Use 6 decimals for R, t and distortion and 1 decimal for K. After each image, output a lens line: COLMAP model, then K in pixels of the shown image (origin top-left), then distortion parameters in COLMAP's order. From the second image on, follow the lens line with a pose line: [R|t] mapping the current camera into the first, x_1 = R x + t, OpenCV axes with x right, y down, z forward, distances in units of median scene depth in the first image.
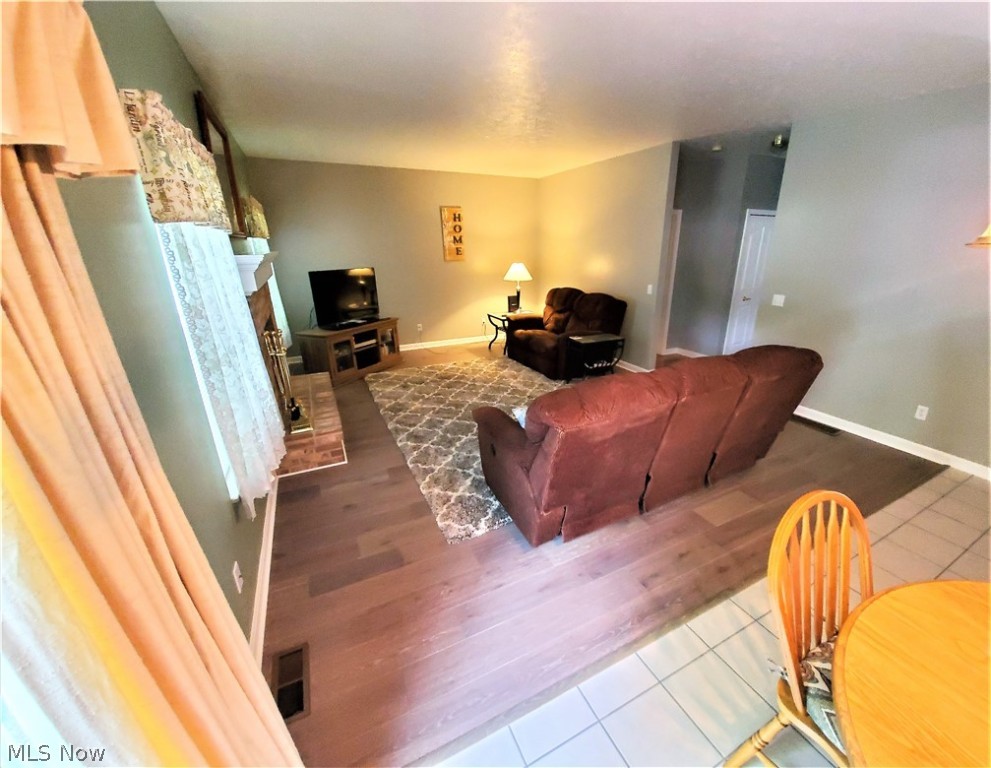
lens RADIAL K [[405.2, 0, 532.4], [0, 405.2, 387.8], [0, 0, 1]] dist [-0.010455, -0.000095]
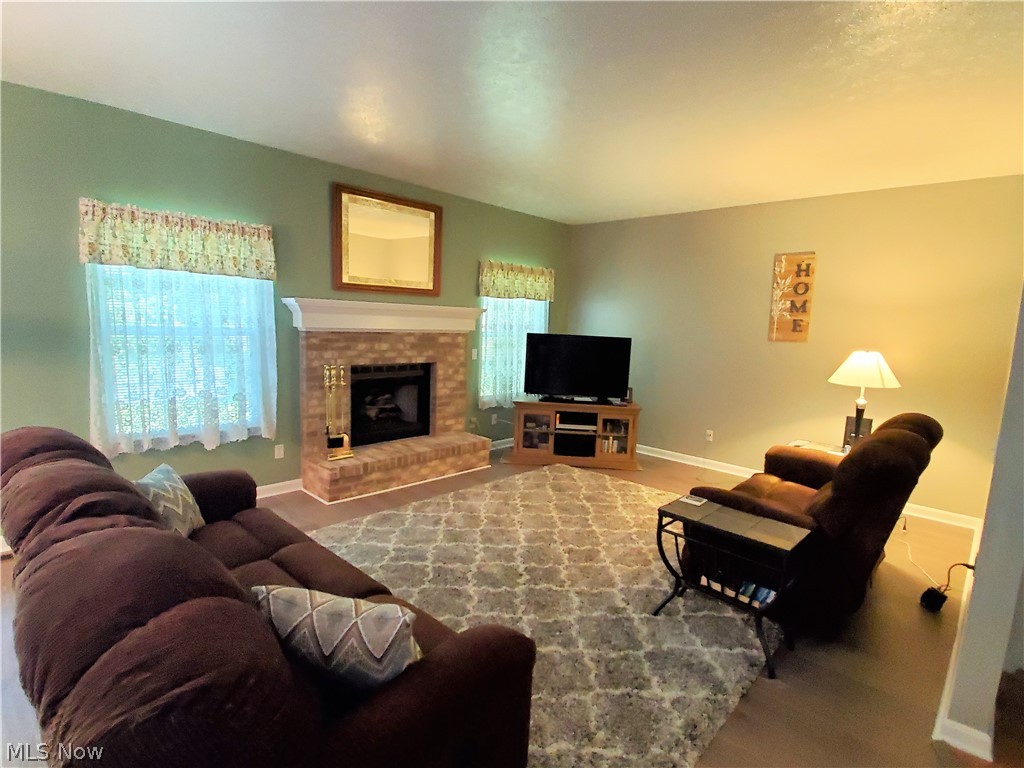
lens RADIAL K [[532.1, 0, 515.3], [0, 532.1, 385.8], [0, 0, 1]] dist [-0.003158, -0.000376]
pose [[0.308343, 0.135667, -0.941551, 0.510751], [-0.357283, 0.933831, 0.017550, -0.160039], [0.881631, 0.330989, 0.336412, 0.523853]]
